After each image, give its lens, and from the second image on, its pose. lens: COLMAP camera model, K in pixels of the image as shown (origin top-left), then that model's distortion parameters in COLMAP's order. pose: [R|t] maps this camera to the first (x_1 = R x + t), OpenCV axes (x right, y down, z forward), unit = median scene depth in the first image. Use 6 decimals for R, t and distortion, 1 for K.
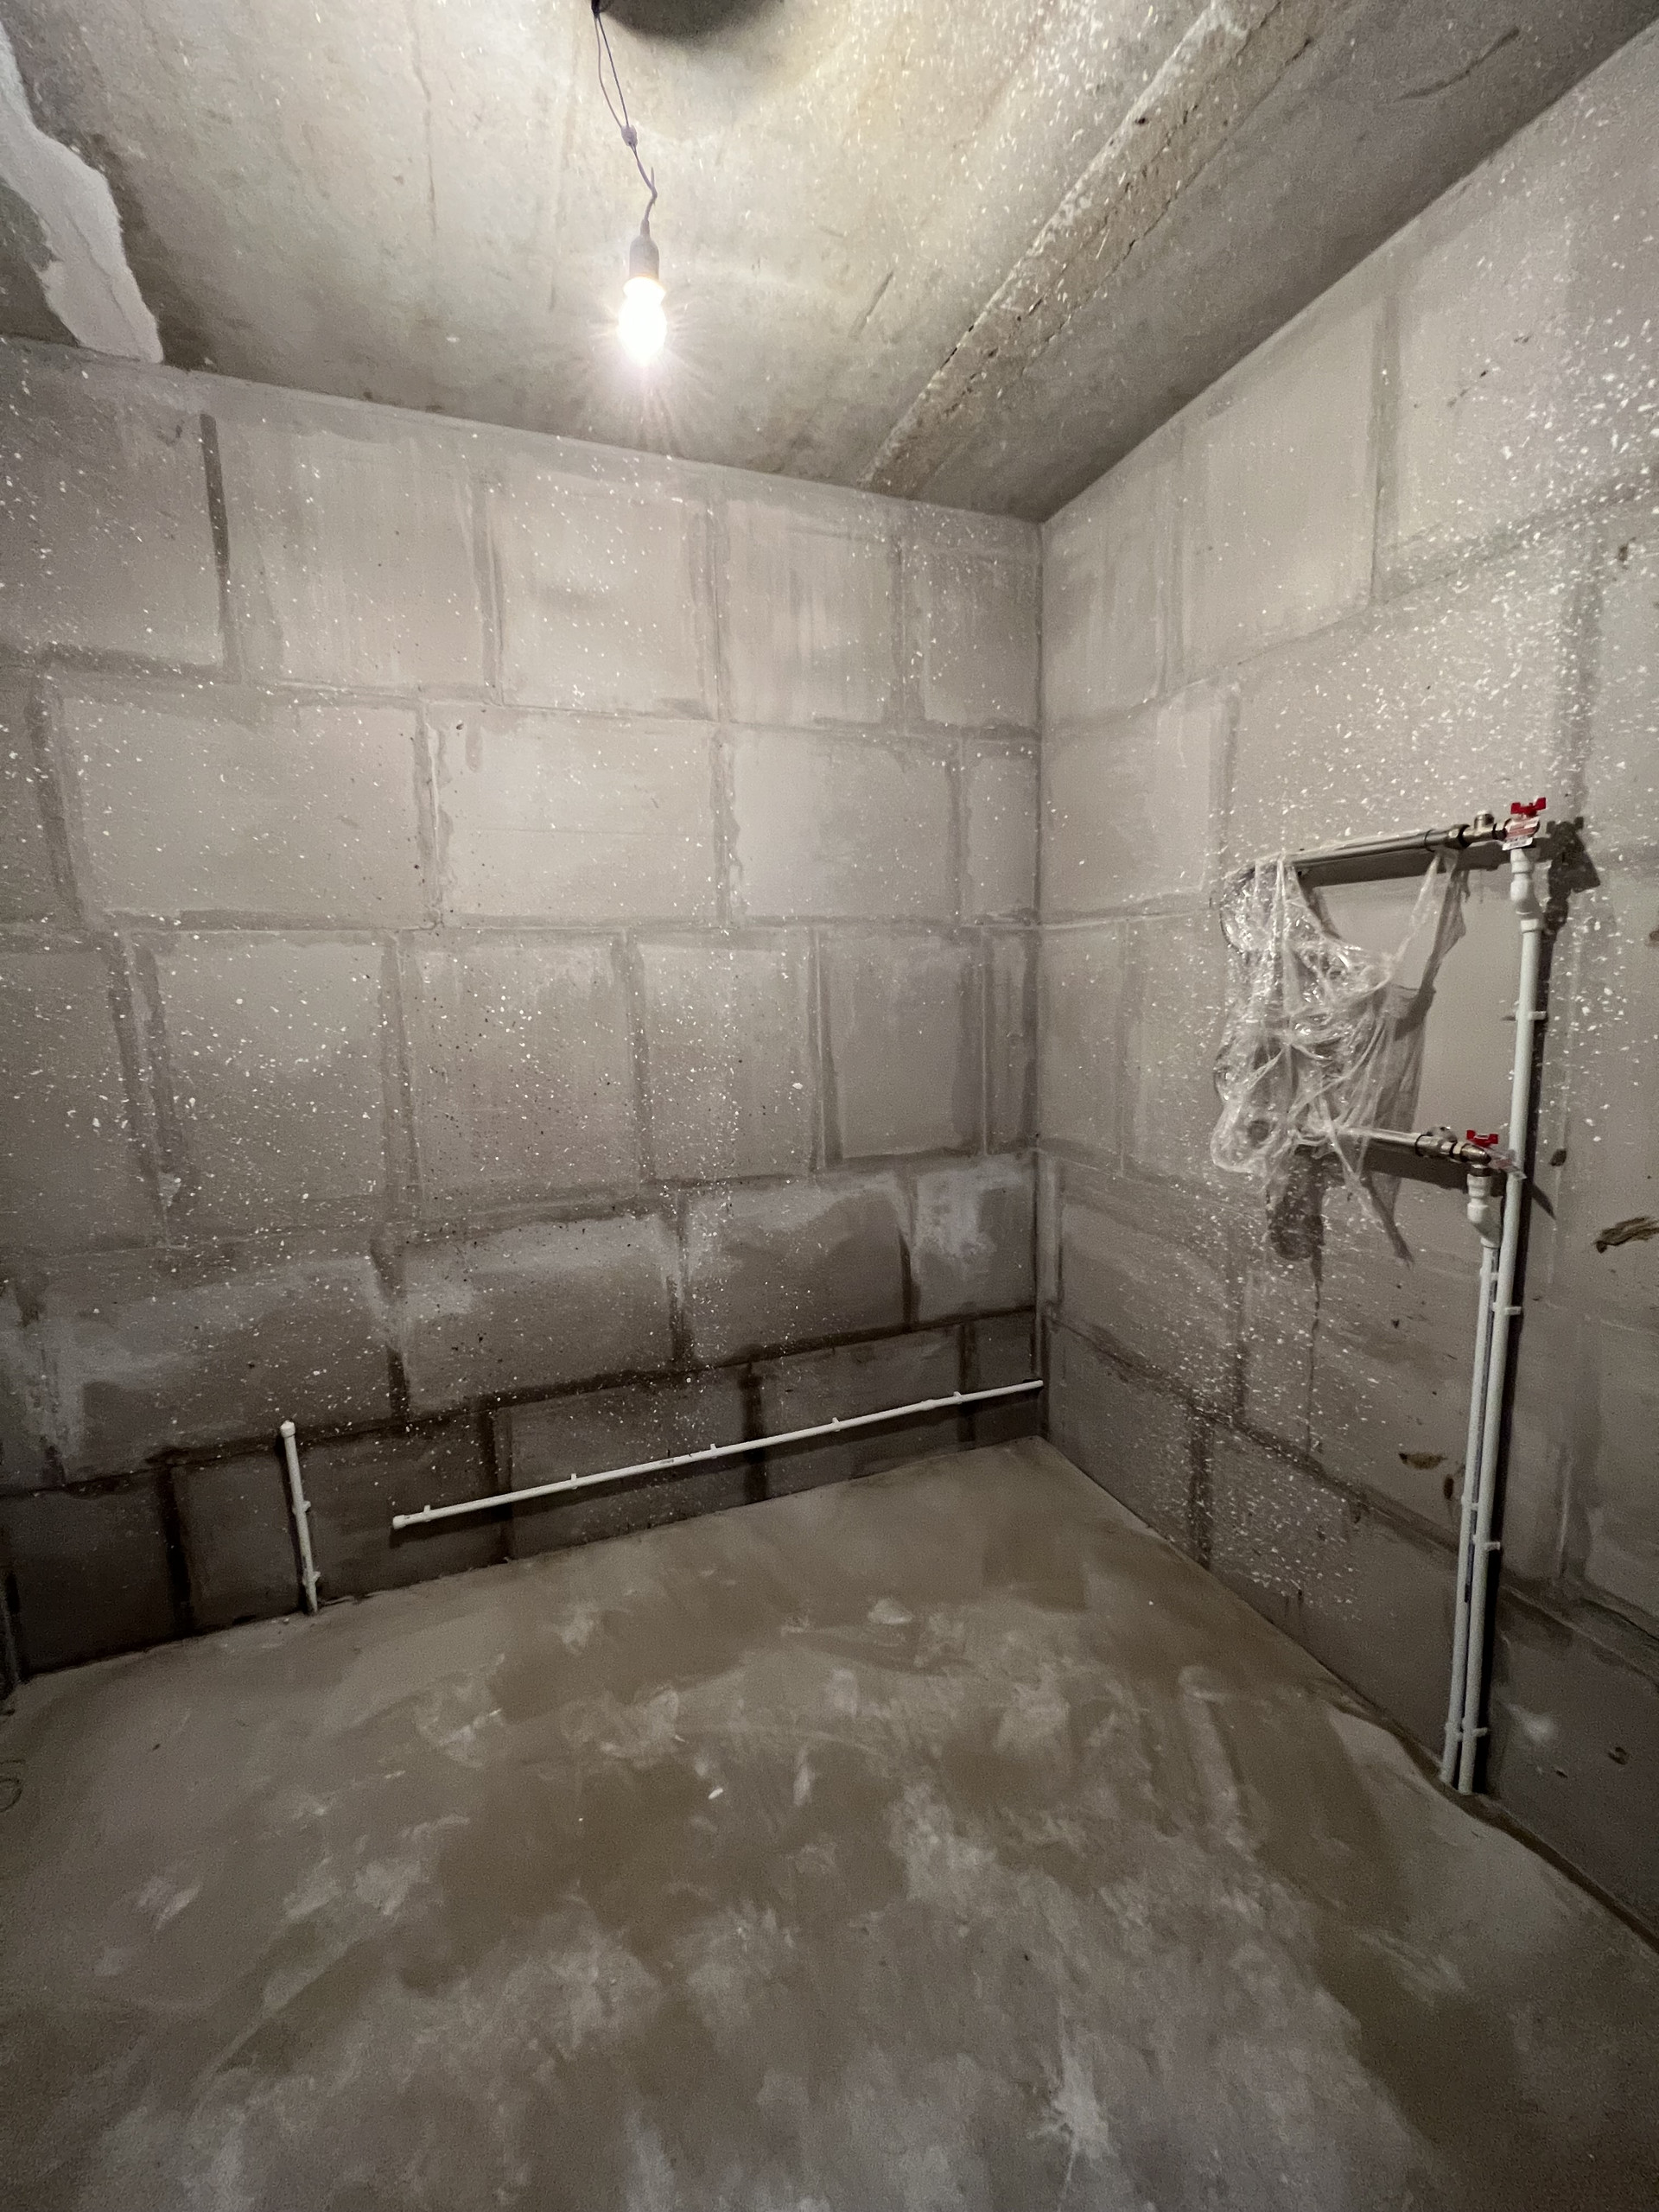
lens RADIAL K [[885.2, 0, 827.2], [0, 885.2, 1103.5], [0, 0, 1]] dist [0.000892, 0.000670]
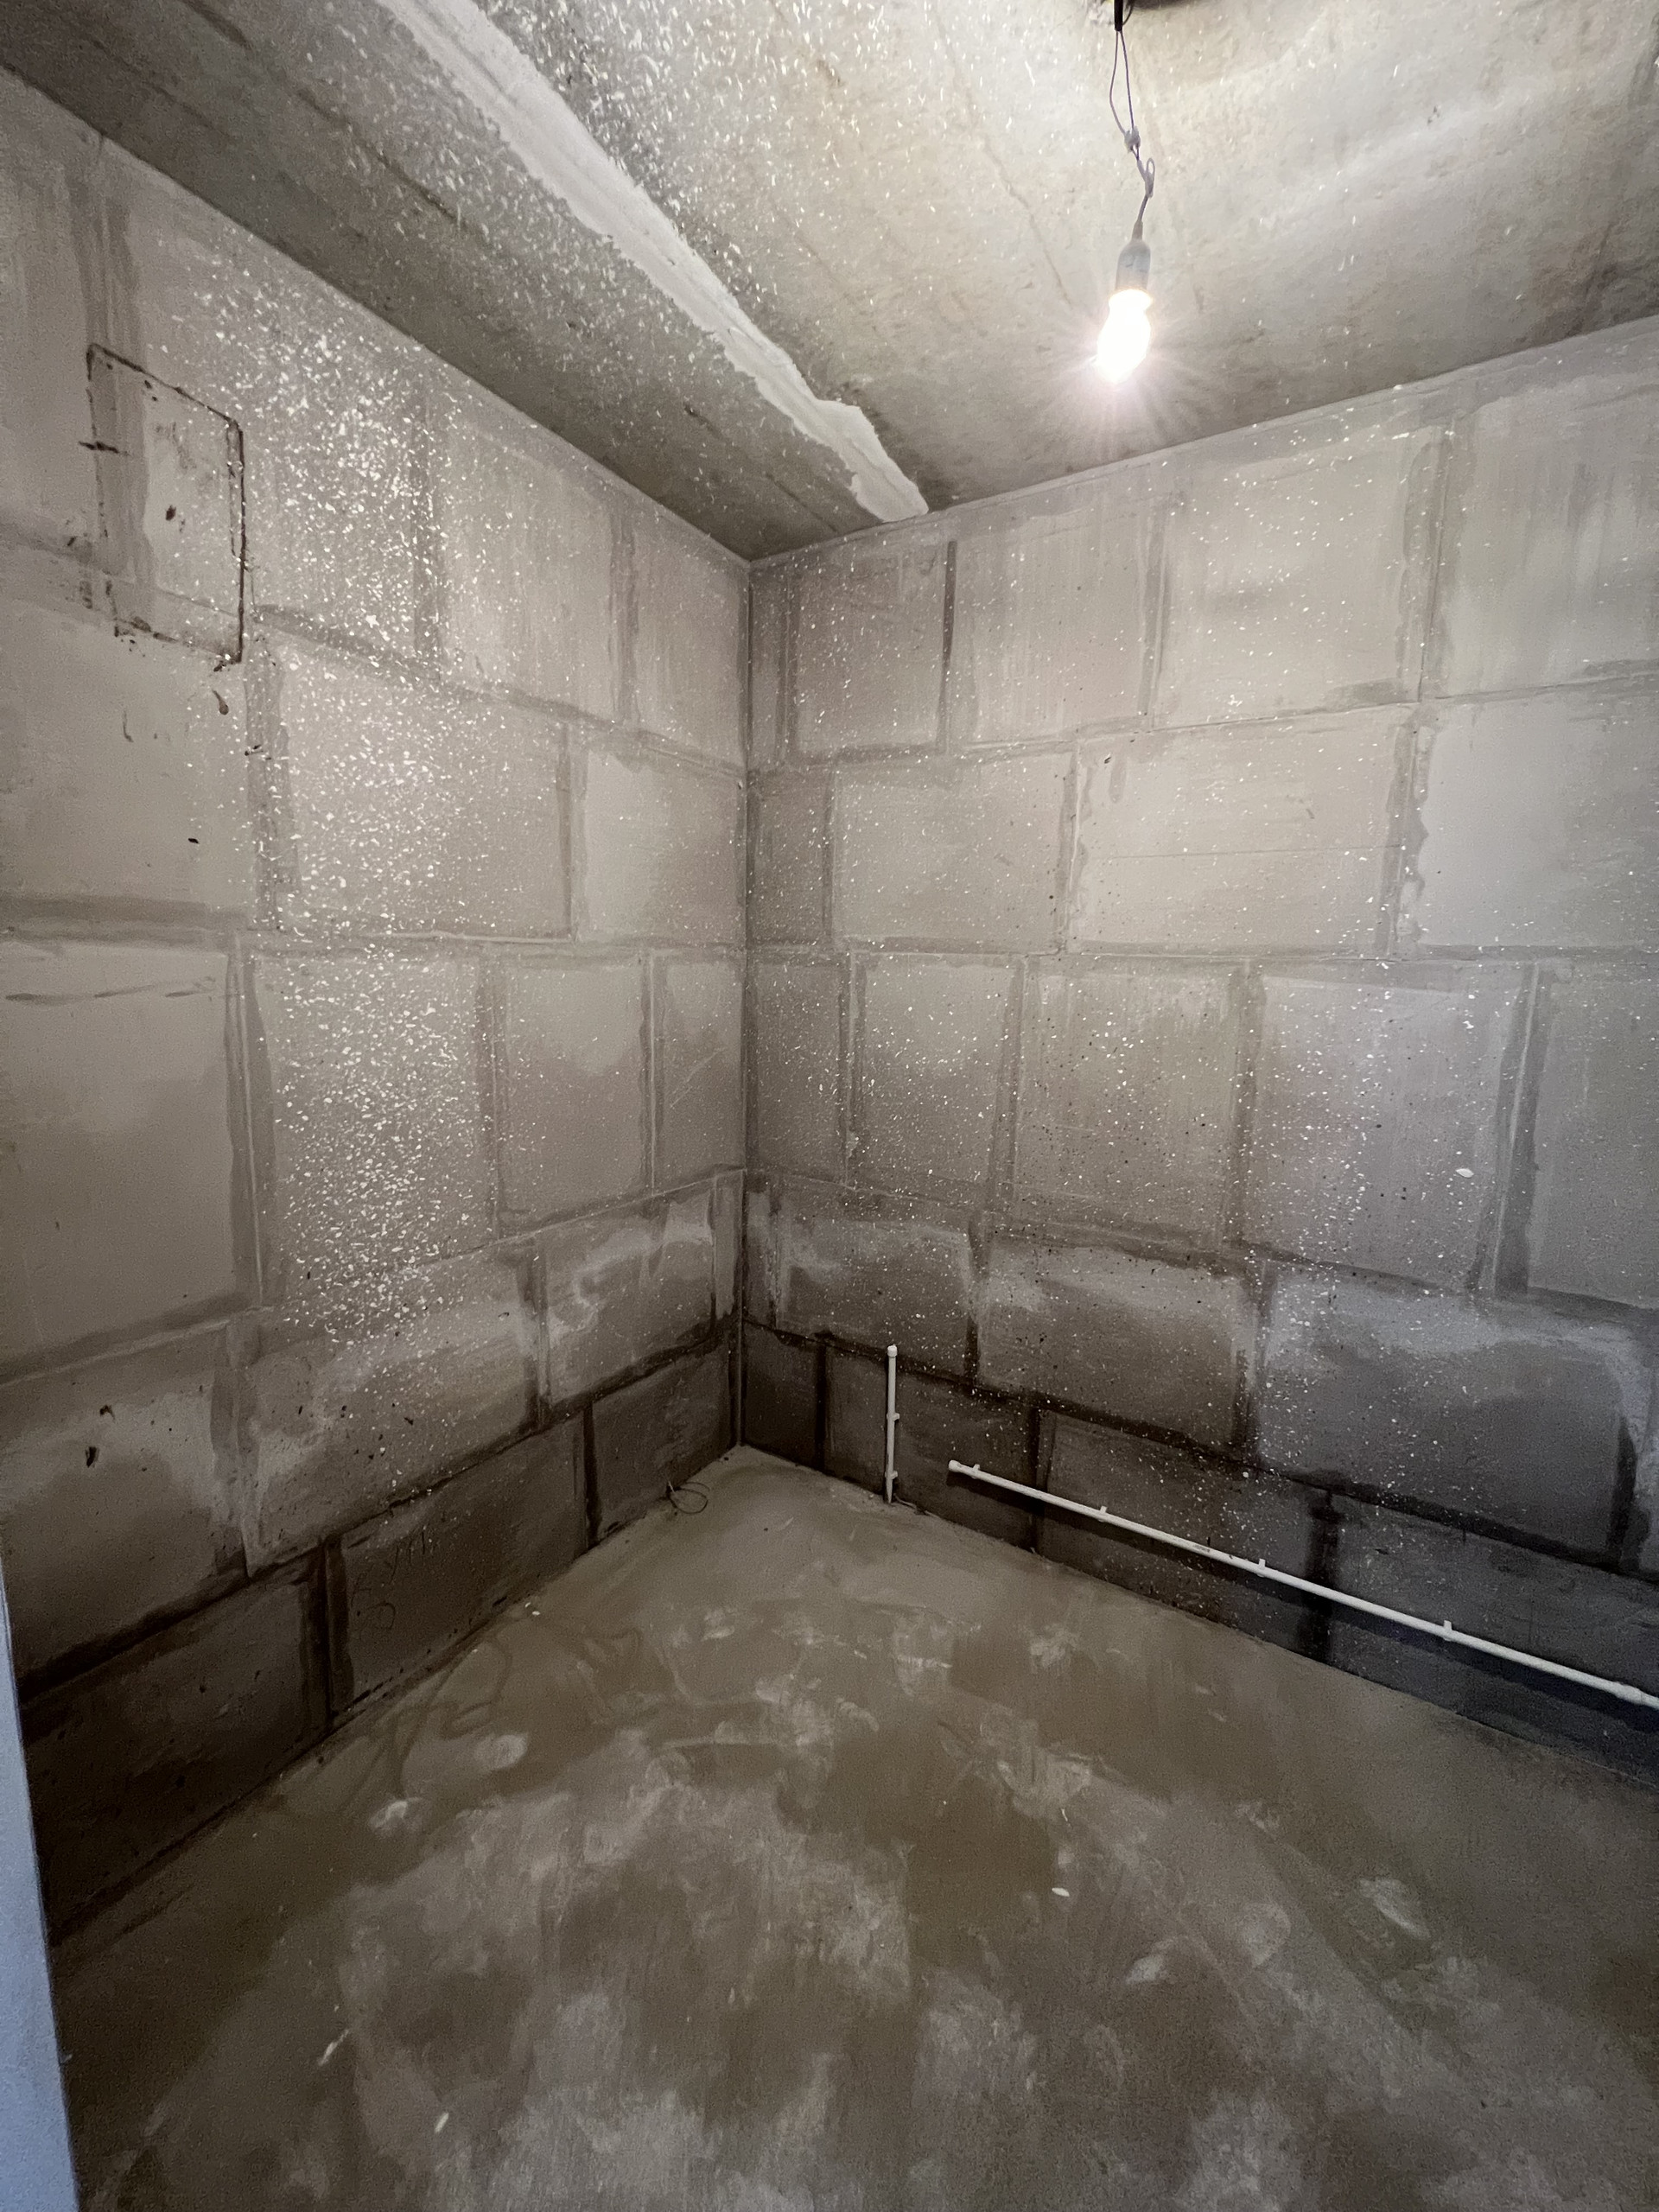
lens RADIAL K [[885.2, 0, 825.7], [0, 885.2, 1105.0], [0, 0, 1]] dist [0.000892, 0.000670]
pose [[0.604845, 0.161713, -0.779751, 0.253928], [-0.156237, 0.984232, 0.082928, -0.063378], [0.780866, 0.071667, 0.620574, 0.129382]]
